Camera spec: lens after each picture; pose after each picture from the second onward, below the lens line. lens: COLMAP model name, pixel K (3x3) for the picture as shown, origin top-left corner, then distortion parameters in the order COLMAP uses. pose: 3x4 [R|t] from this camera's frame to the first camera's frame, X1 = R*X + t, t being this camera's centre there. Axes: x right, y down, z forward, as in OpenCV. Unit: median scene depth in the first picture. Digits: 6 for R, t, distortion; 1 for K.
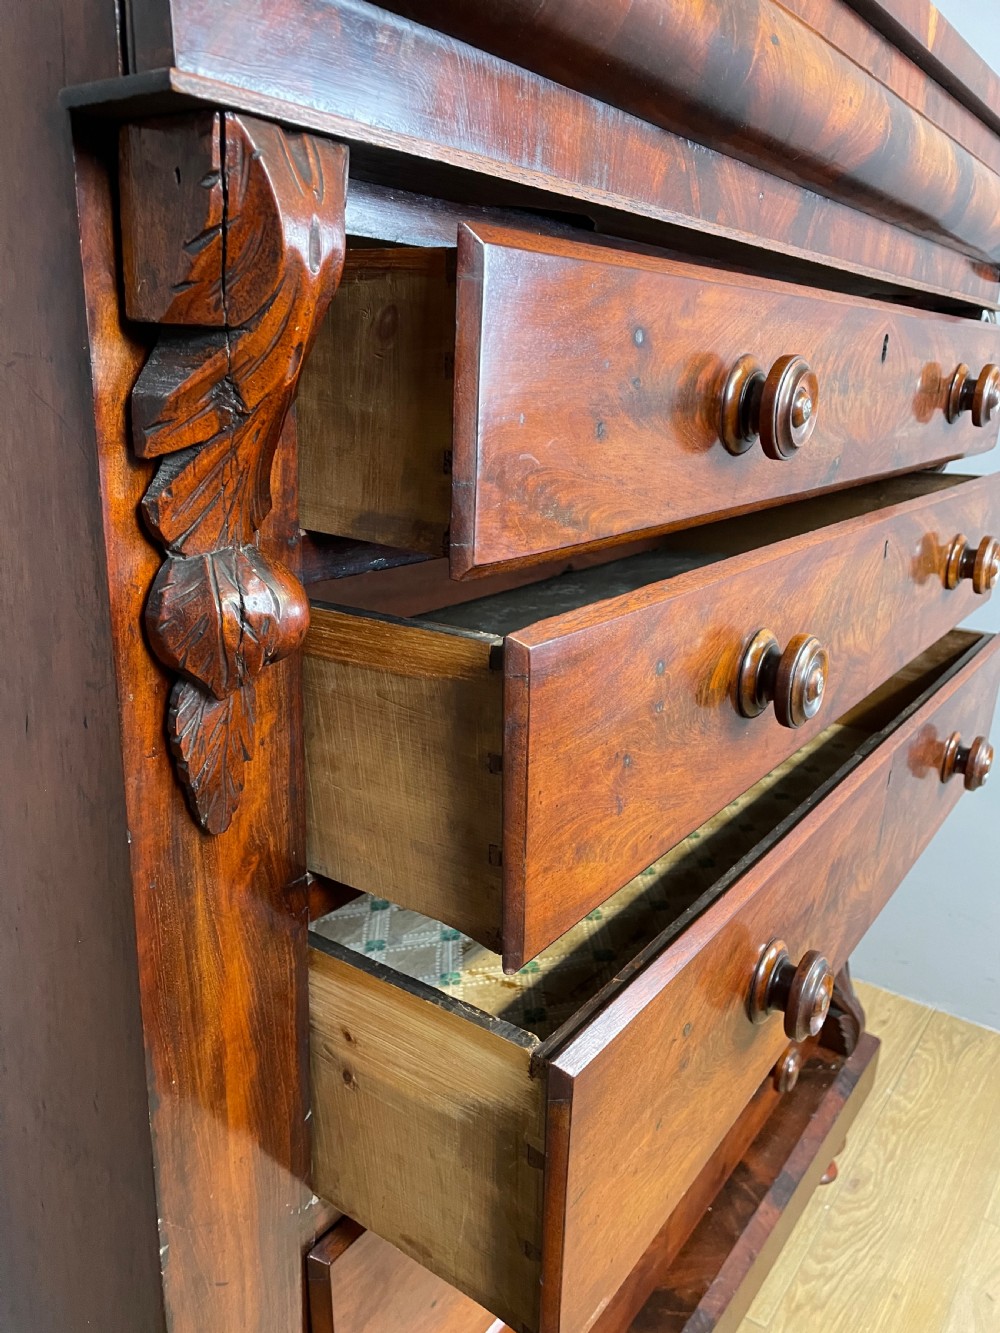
lens RADIAL K [[1025.3, 0, 497.8], [0, 1025.3, 664.1], [0, 0, 1]] dist [0.086807, -0.124011]
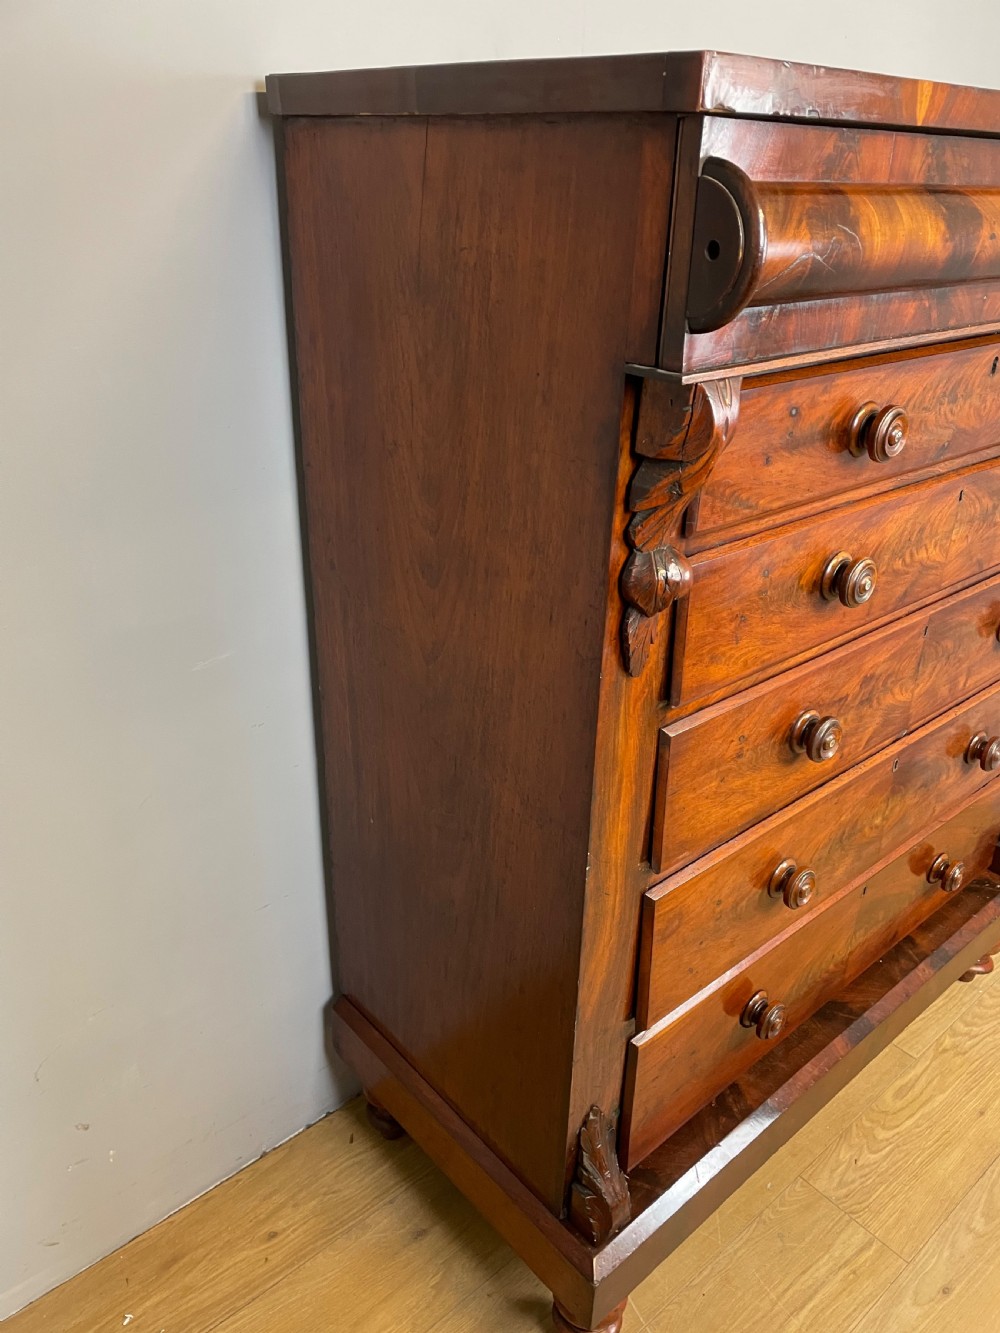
lens RADIAL K [[1020.2, 0, 510.1], [0, 1020.2, 669.8], [0, 0, 1]] dist [0.092514, -0.118950]
pose [[0.974831, 0.093726, -0.202287, -0.086394], [-0.059293, 0.983655, 0.170021, -0.158019], [0.214916, -0.153747, 0.964455, -0.884174]]
